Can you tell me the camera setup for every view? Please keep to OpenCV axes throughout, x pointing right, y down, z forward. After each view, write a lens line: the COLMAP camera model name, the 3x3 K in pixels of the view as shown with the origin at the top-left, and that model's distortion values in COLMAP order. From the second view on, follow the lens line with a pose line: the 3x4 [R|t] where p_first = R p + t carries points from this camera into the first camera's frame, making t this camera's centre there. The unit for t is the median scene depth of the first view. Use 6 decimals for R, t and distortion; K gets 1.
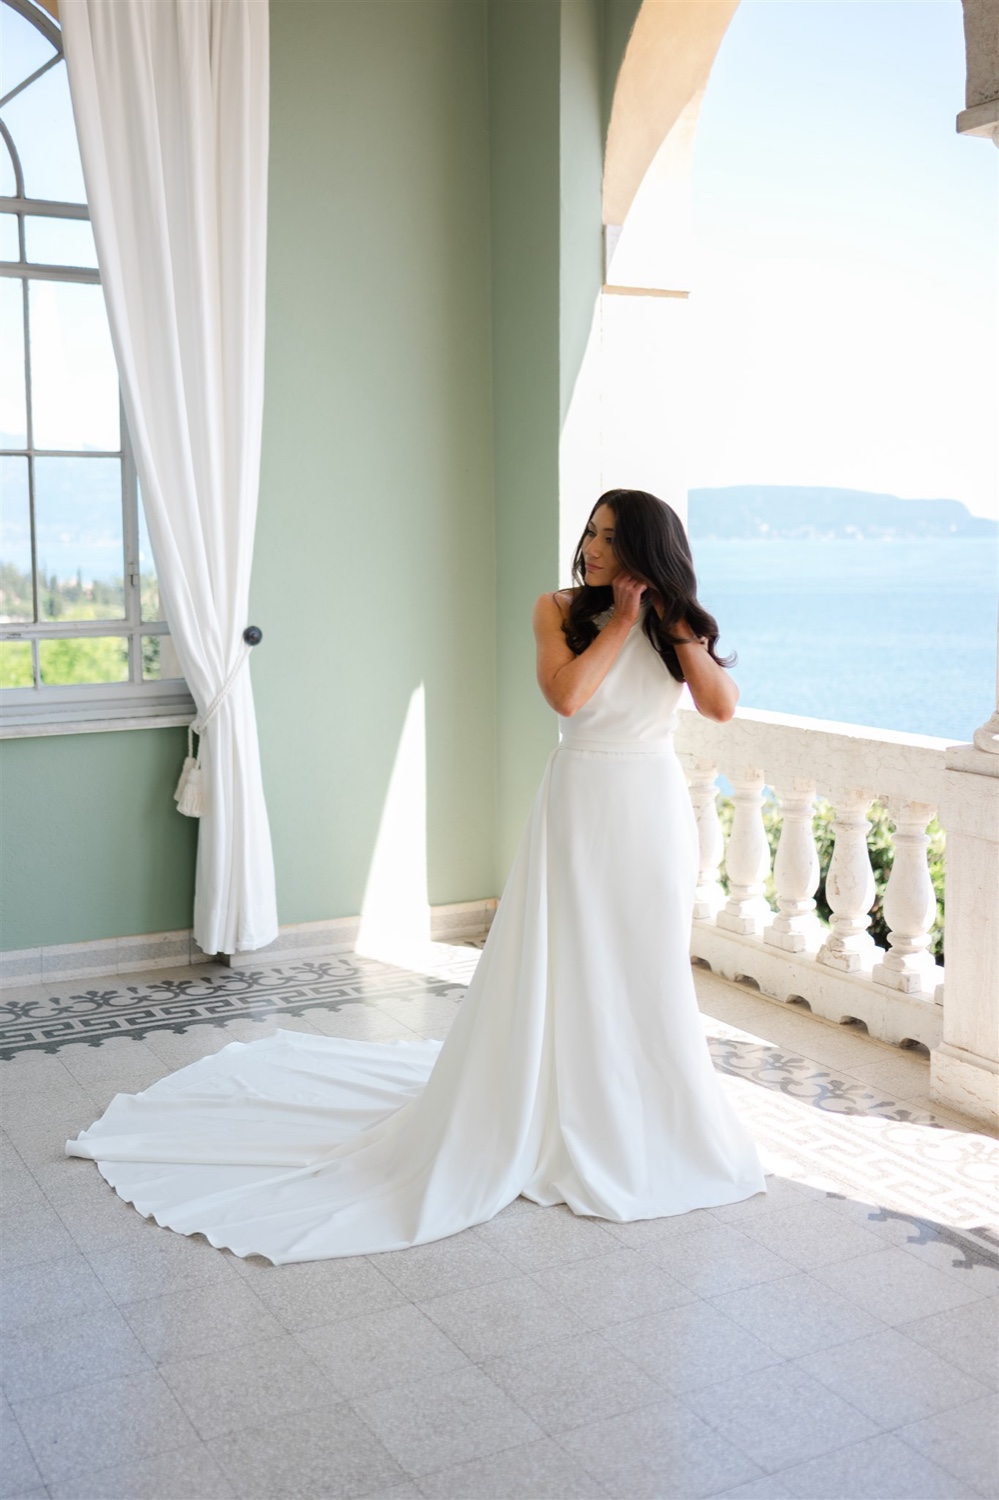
lens RADIAL K [[1555.4, 0, 501.7], [0, 1555.4, 662.0], [0, 0, 1]] dist [-0.001063, 0.015153]
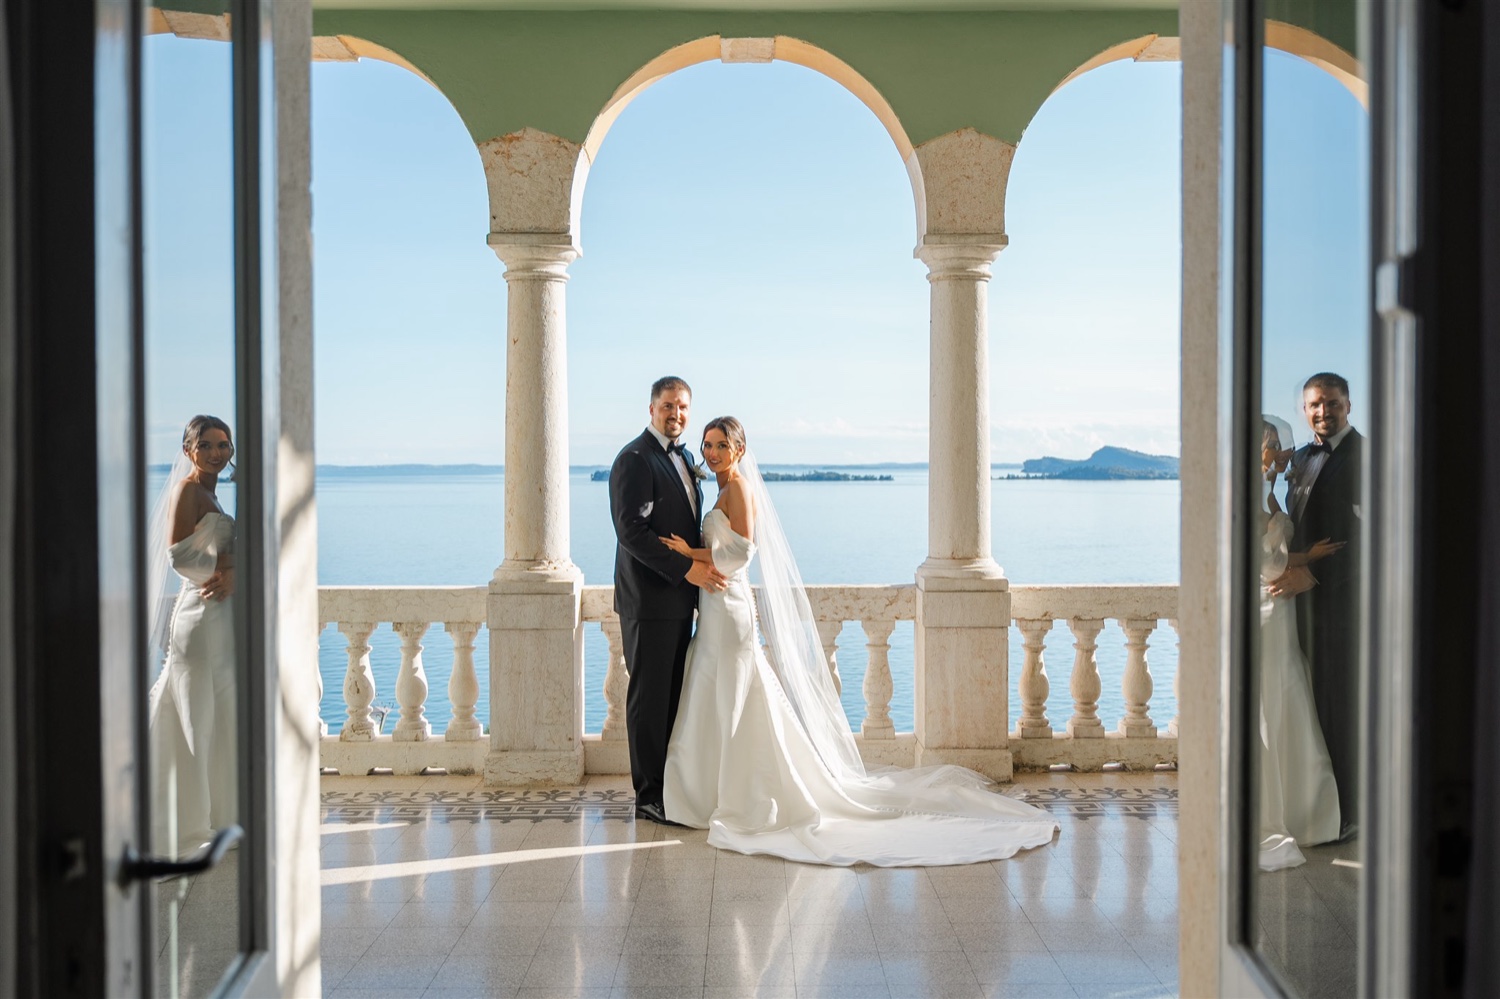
lens RADIAL K [[1330.8, 0, 774.3], [0, 1330.8, 490.5], [0, 0, 1]] dist [0.004392, 0.002261]
pose [[0.472008, -0.008709, 0.881551, -0.755761], [0.070846, 0.997092, -0.028082, 0.013600], [-0.878743, 0.075710, 0.471252, -0.011452]]
